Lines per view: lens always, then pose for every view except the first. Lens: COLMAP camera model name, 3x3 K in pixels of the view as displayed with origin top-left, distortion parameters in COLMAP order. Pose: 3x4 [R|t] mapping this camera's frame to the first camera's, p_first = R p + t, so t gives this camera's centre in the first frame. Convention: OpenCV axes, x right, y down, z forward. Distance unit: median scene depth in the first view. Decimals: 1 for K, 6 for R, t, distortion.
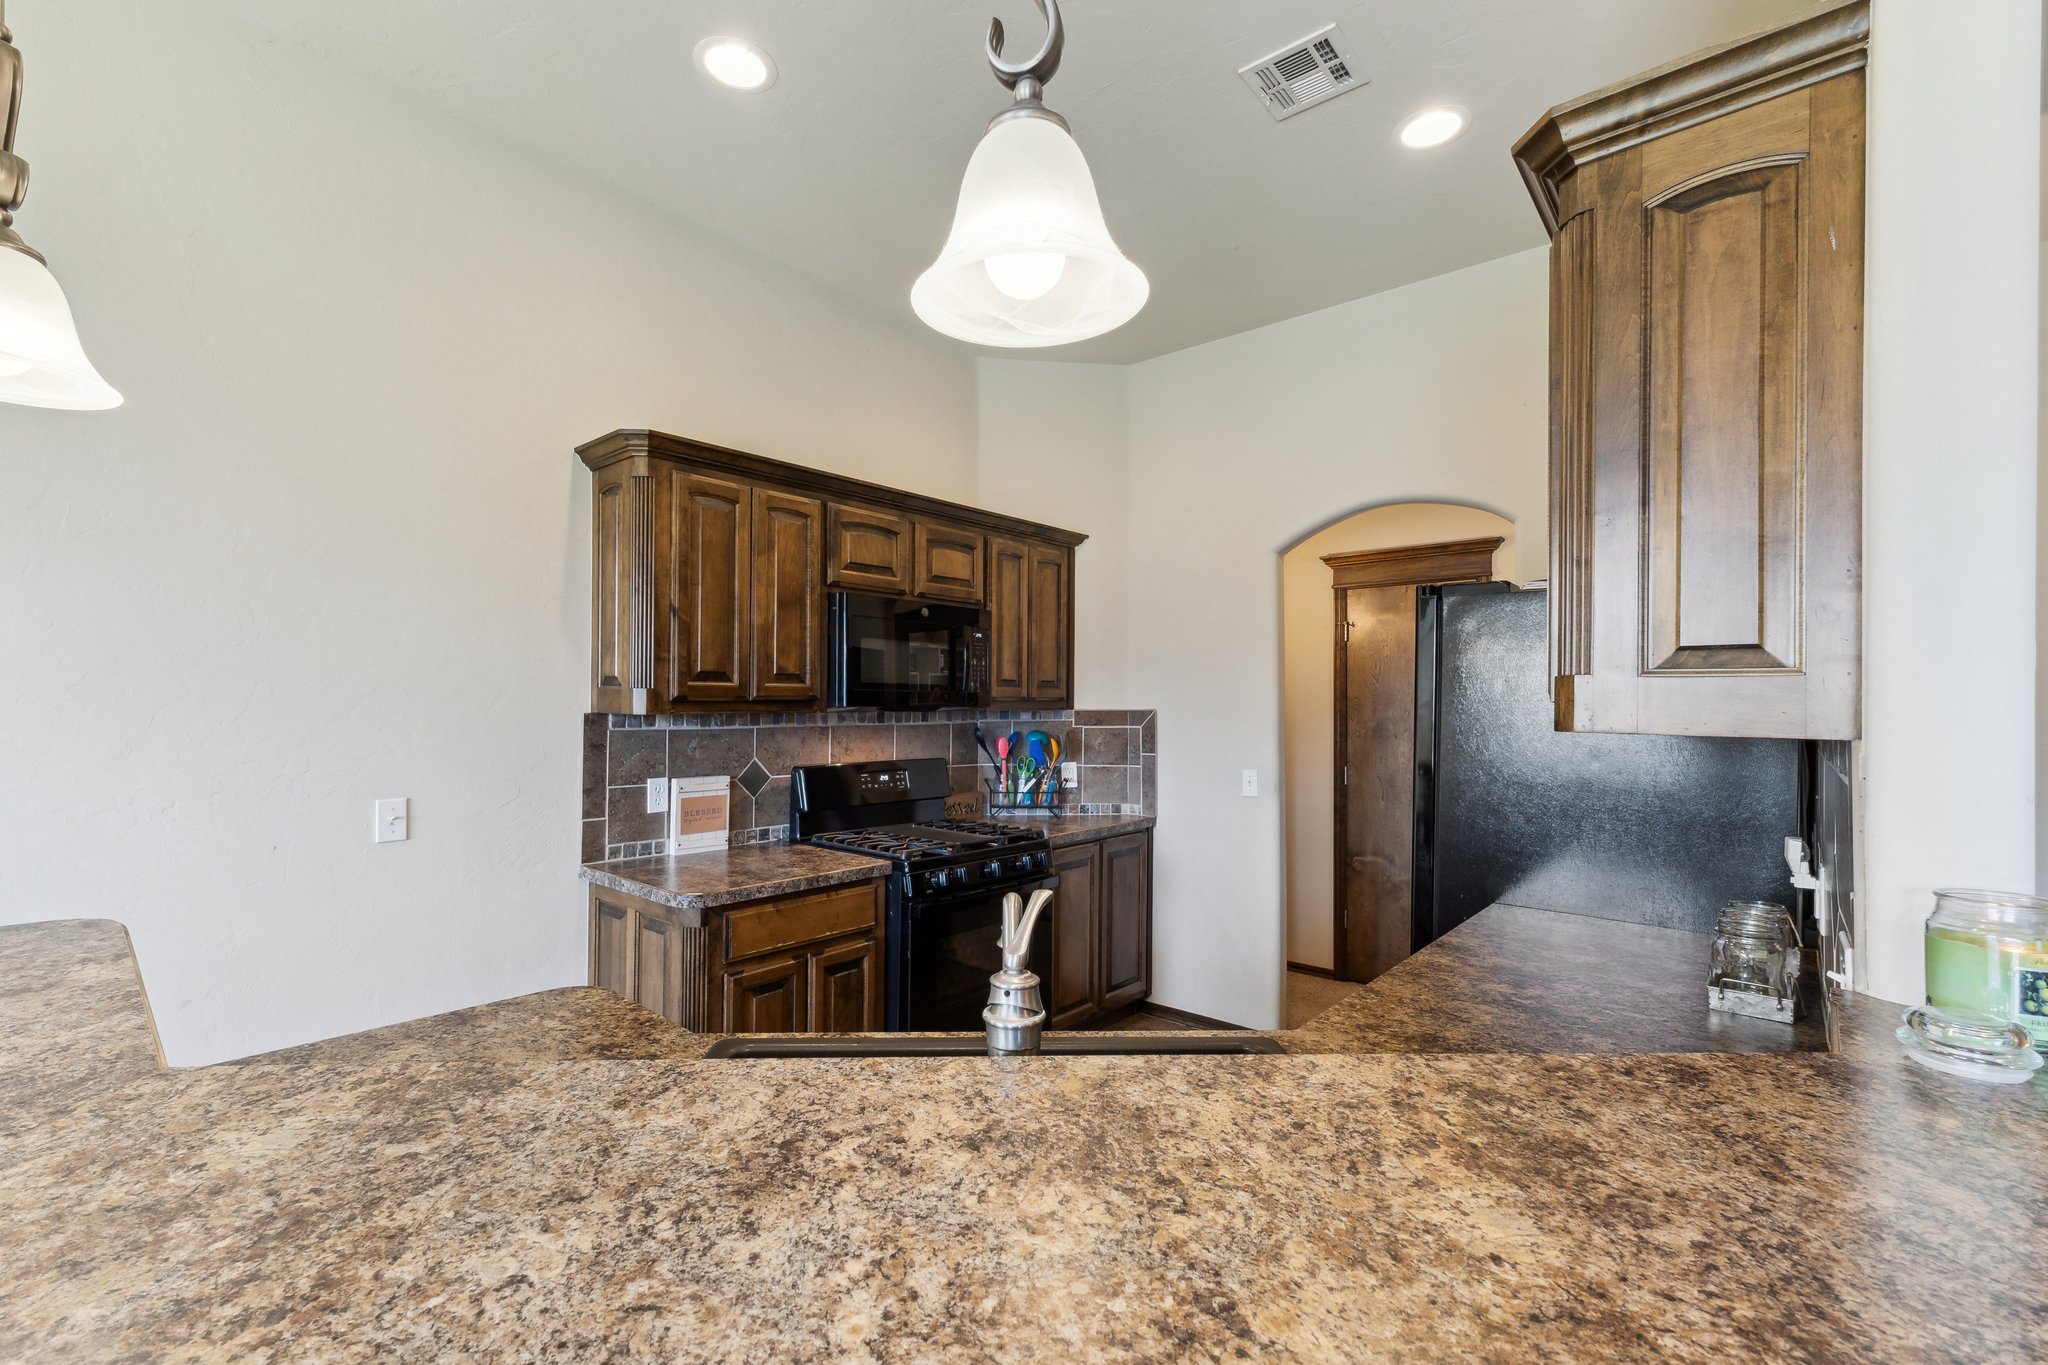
lens RADIAL K [[877.9, 0, 1018.3], [0, 877.9, 703.5], [0, 0, 1]] dist [0.003383, 0.000674]
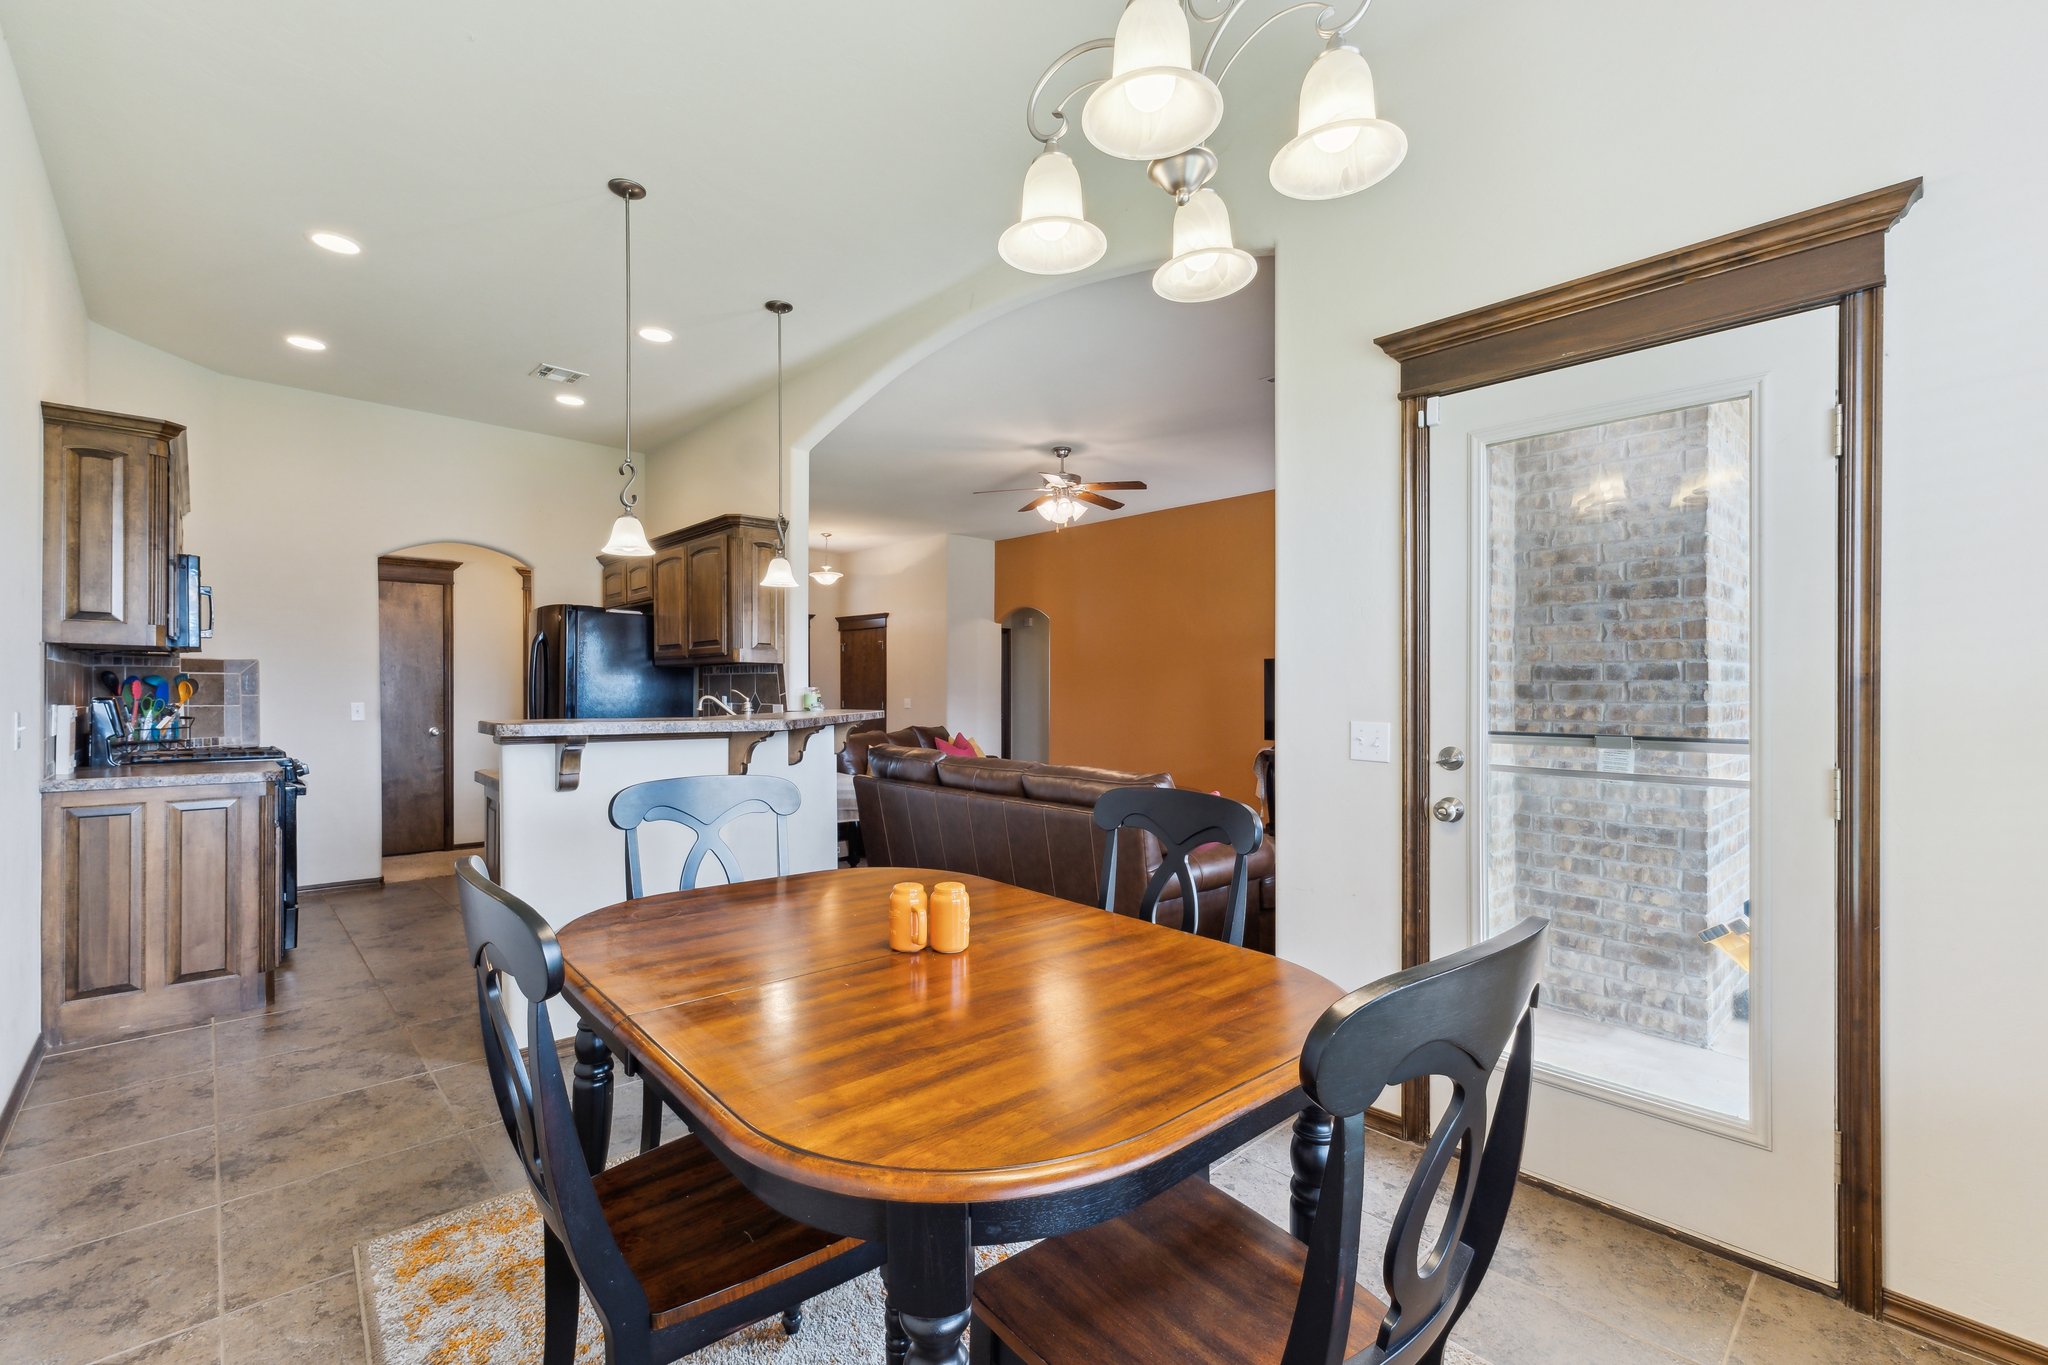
lens RADIAL K [[877.9, 0, 1020.6], [0, 877.9, 685.0], [0, 0, 1]] dist [0.003383, 0.000674]
pose [[0.106157, 0.000564, 0.994349, -0.984116], [-0.014536, 0.999894, 0.000985, 0.026284], [-0.994243, -0.014559, 0.106154, -0.225111]]
